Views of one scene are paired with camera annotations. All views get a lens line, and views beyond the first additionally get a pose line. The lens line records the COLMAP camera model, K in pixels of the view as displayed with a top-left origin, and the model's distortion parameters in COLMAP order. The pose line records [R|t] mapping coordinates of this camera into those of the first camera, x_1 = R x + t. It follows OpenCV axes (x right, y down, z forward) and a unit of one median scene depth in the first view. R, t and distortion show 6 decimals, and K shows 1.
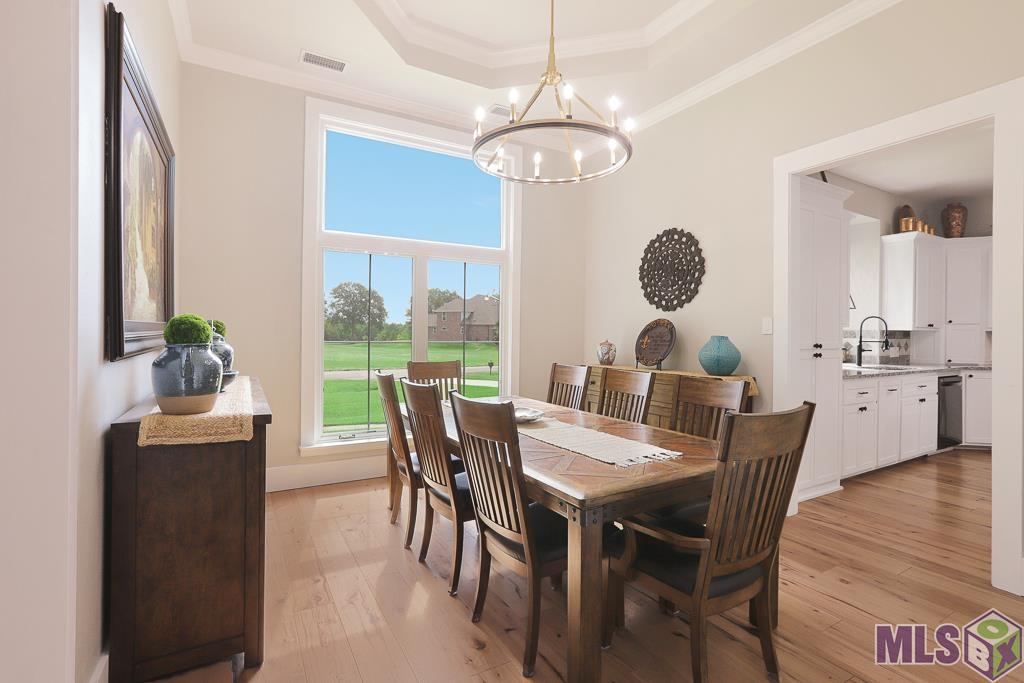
lens RADIAL K [[471.1, 0, 509.0], [0, 471.1, 335.9], [0, 0, 1]] dist [-0.021625, 0.006596]
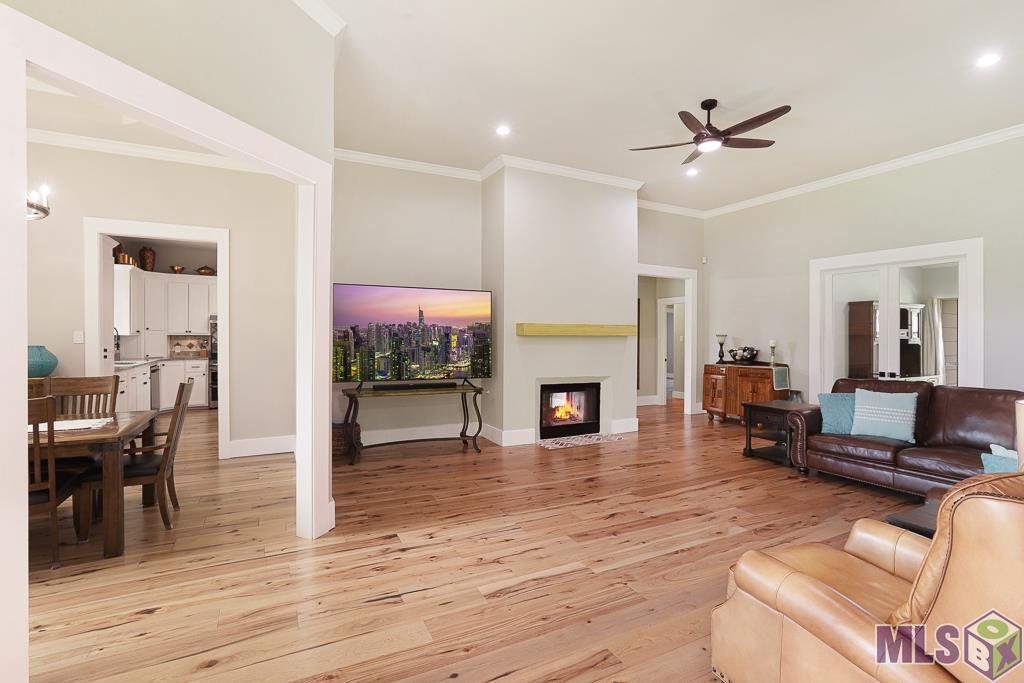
lens RADIAL K [[471.1, 0, 508.9], [0, 471.1, 339.7], [0, 0, 1]] dist [-0.021625, 0.006596]
pose [[0.045572, -0.015378, 0.998843, -0.761590], [-0.005806, 0.999861, 0.015659, -0.043162], [-0.998944, -0.006513, 0.045476, -0.331530]]
